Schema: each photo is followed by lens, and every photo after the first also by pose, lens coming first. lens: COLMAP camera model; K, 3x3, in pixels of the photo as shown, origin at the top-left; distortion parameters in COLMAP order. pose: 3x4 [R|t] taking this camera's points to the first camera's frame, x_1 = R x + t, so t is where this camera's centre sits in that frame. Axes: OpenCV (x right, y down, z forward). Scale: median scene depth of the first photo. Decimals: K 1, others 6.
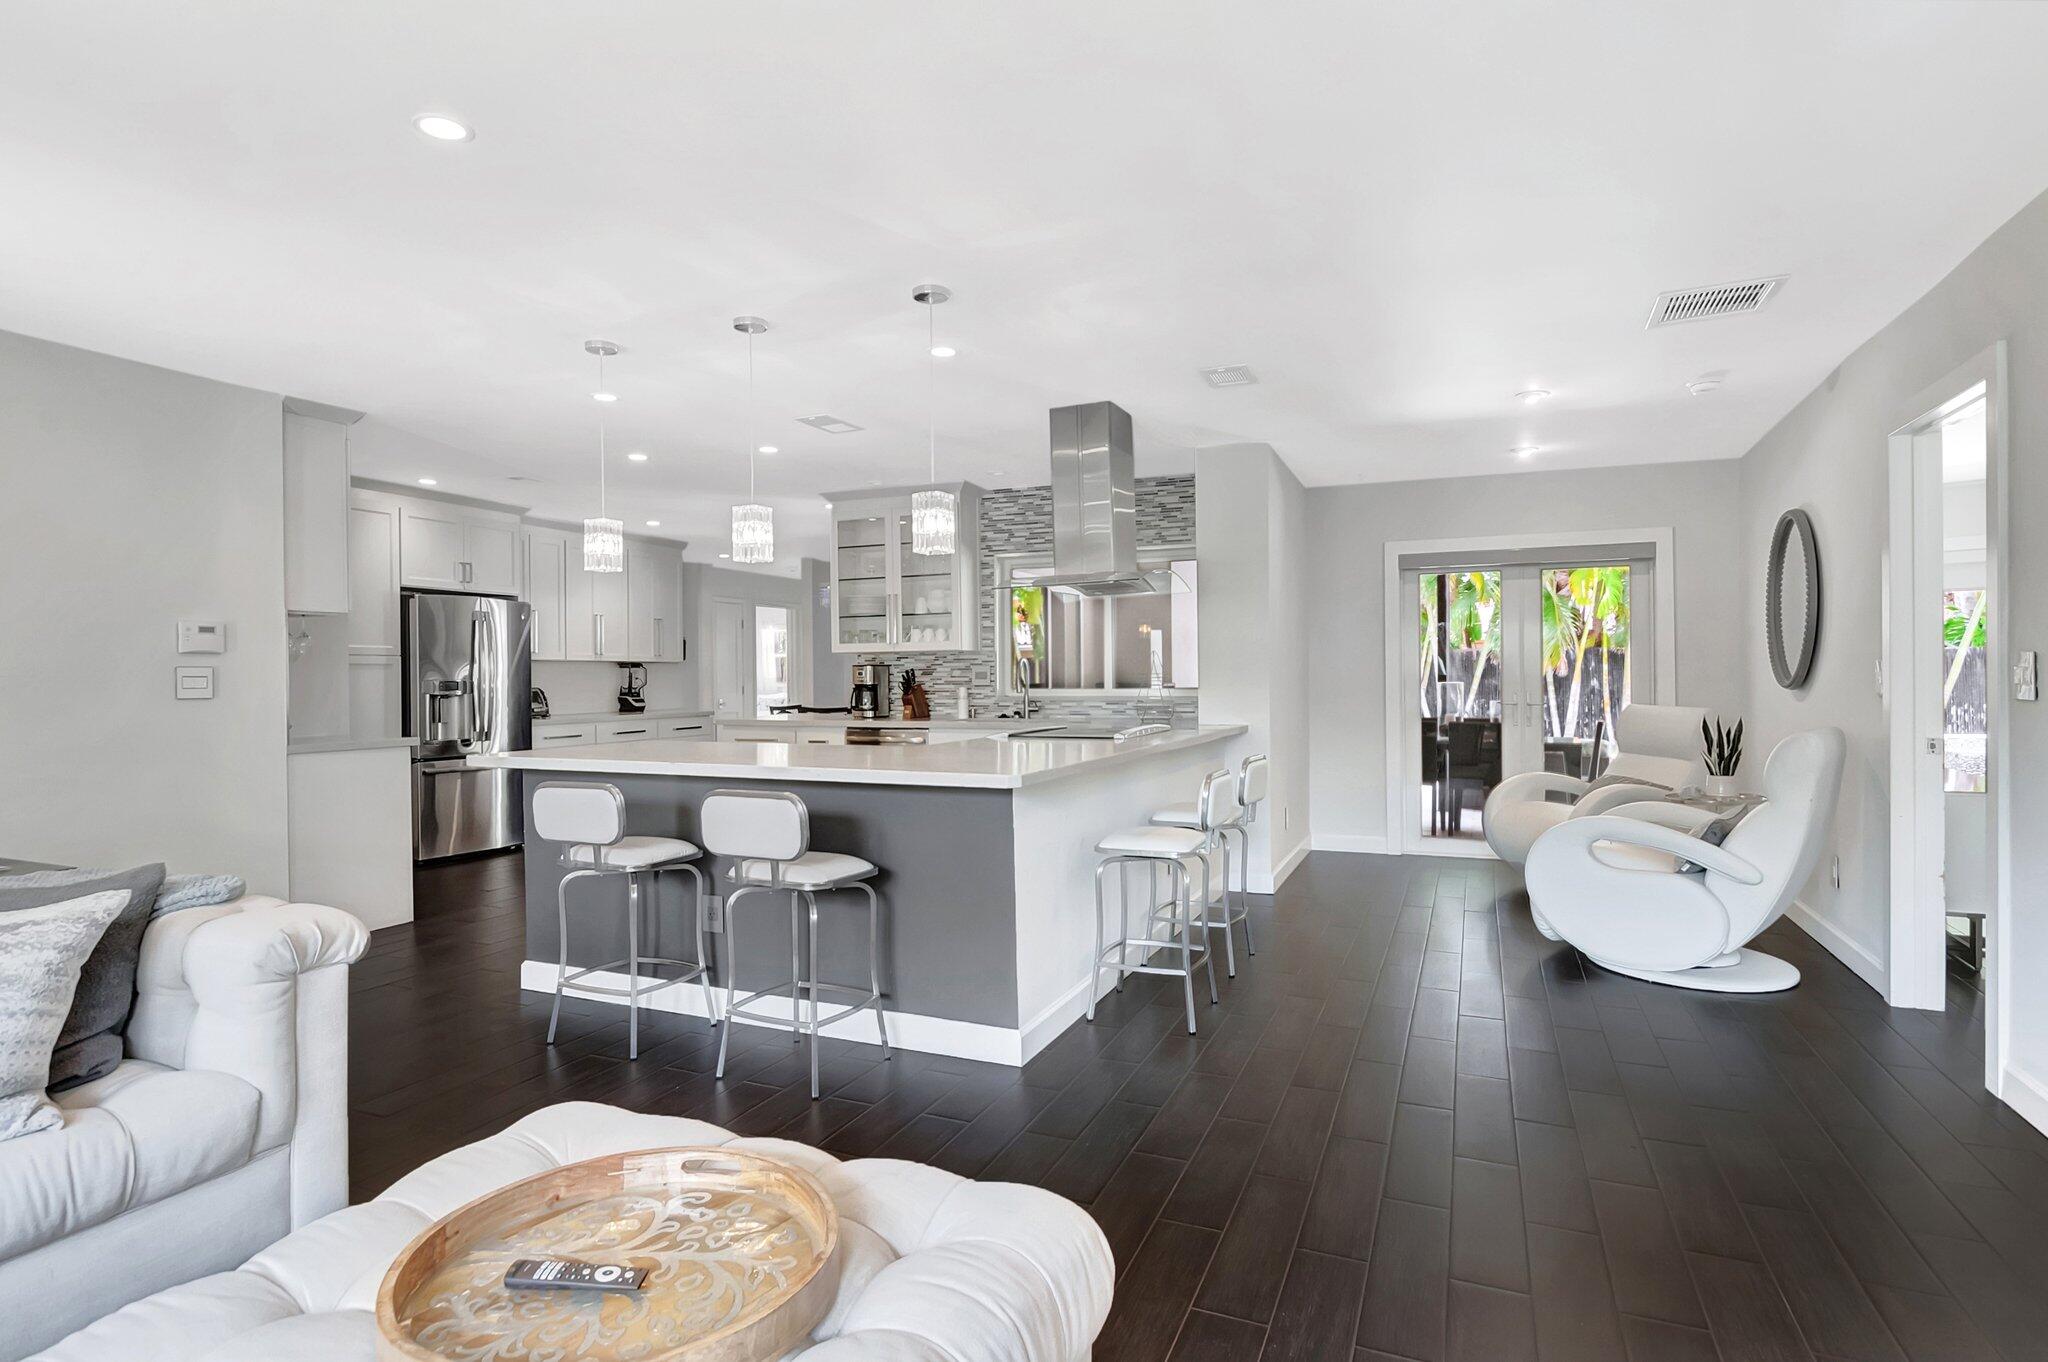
lens RADIAL K [[1070.3, 0, 990.0], [0, 1070.3, 693.5], [0, 0, 1]] dist [-0.015521, 0.008449]
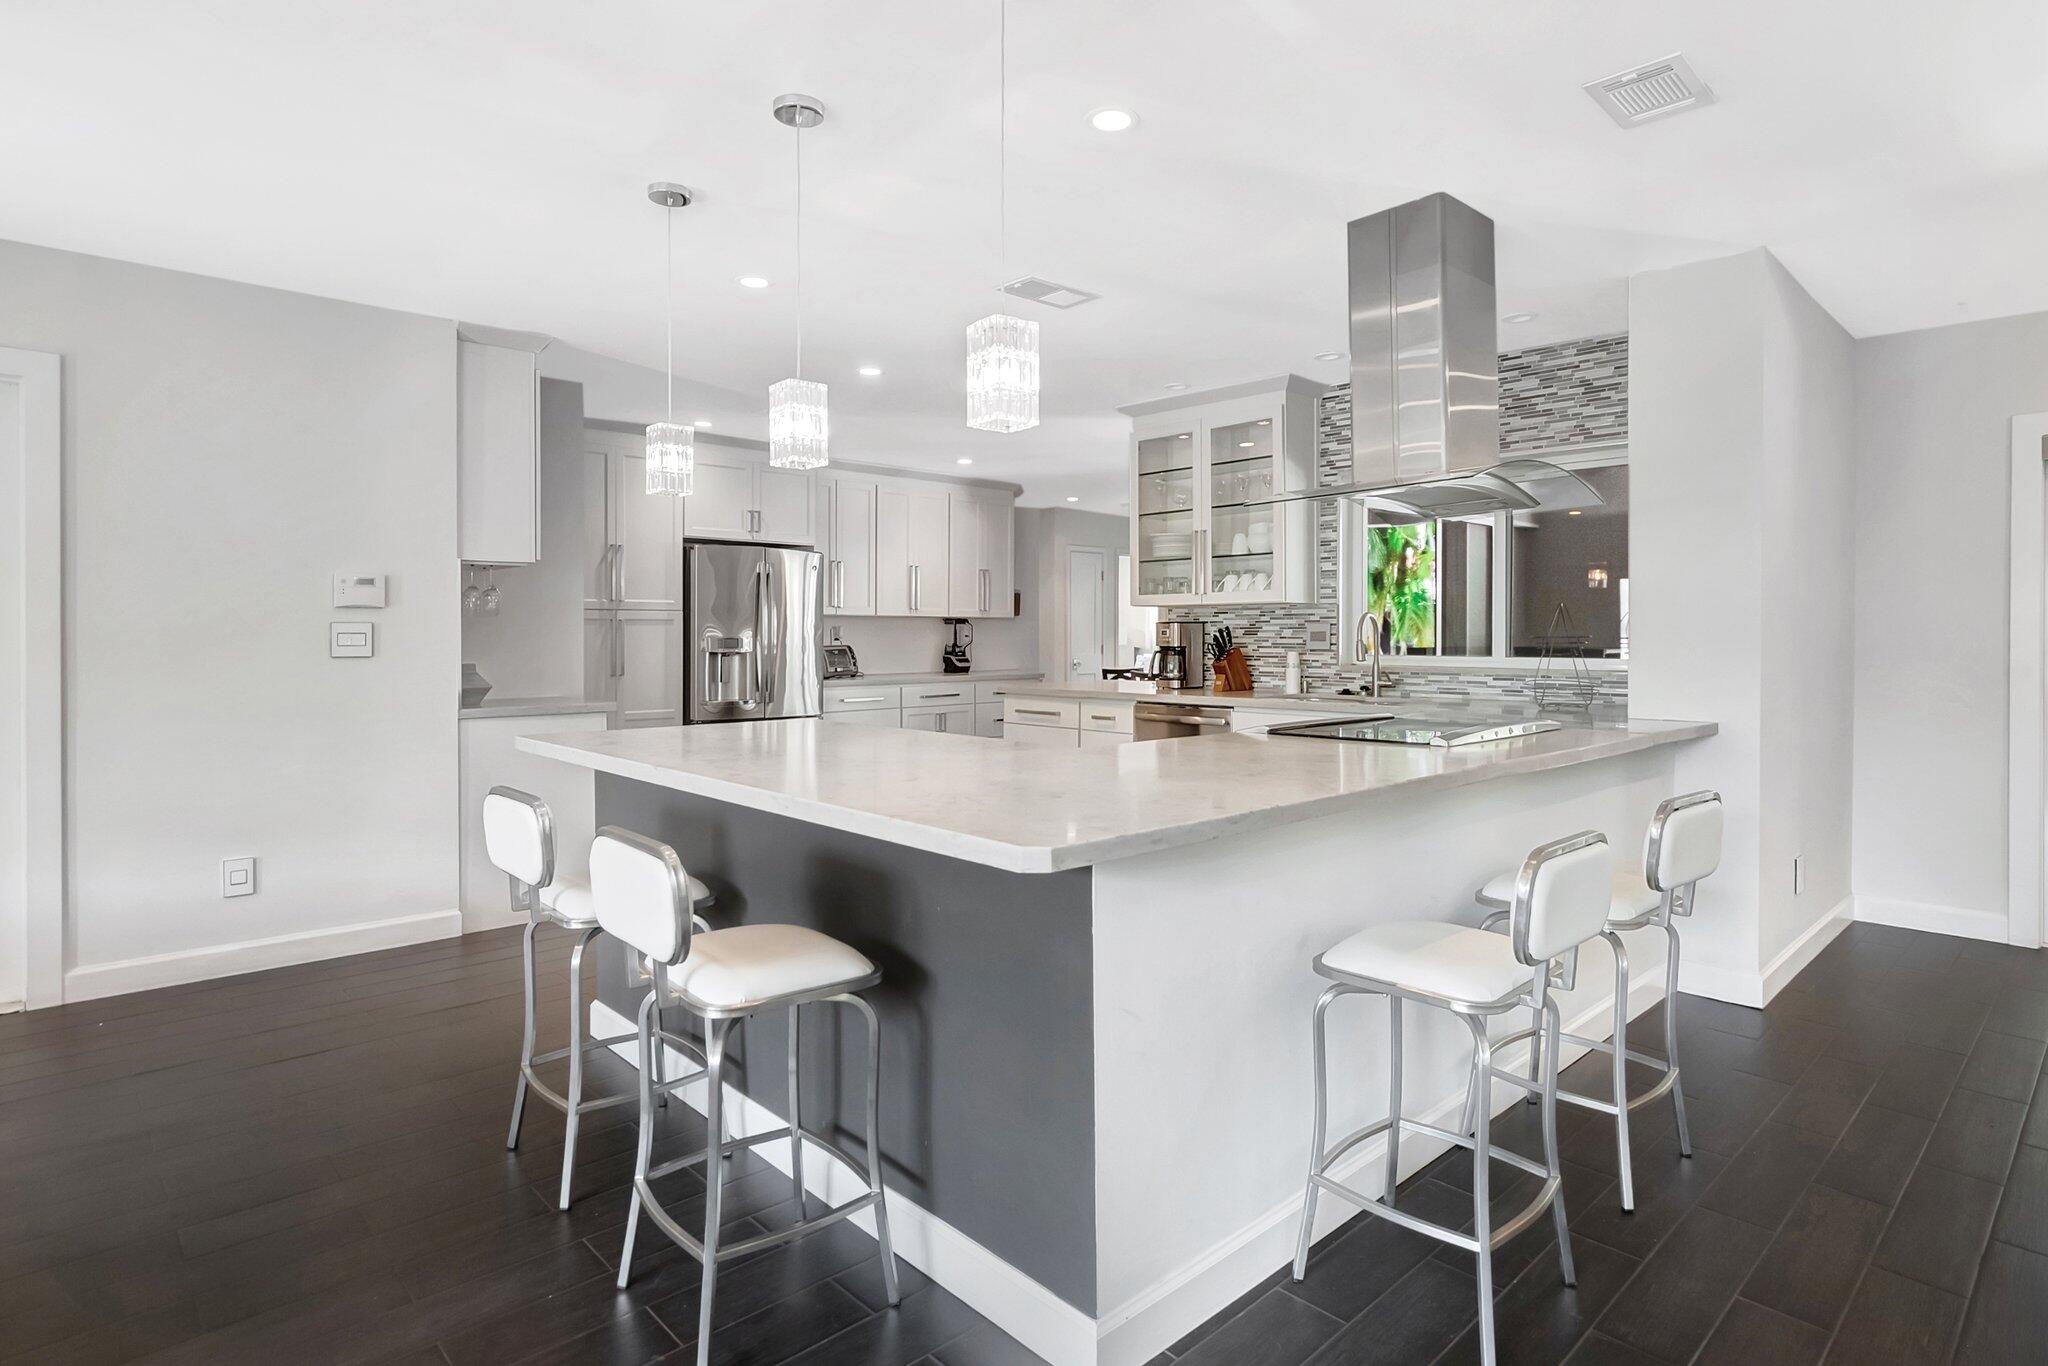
lens RADIAL K [[1070.3, 0, 1008.5], [0, 1070.3, 649.9], [0, 0, 1]] dist [-0.015521, 0.008449]
pose [[0.919874, 0.012496, -0.392016, 0.088907], [-0.012689, 0.999917, 0.002098, -0.006335], [0.392010, 0.003044, 0.919956, 0.239980]]
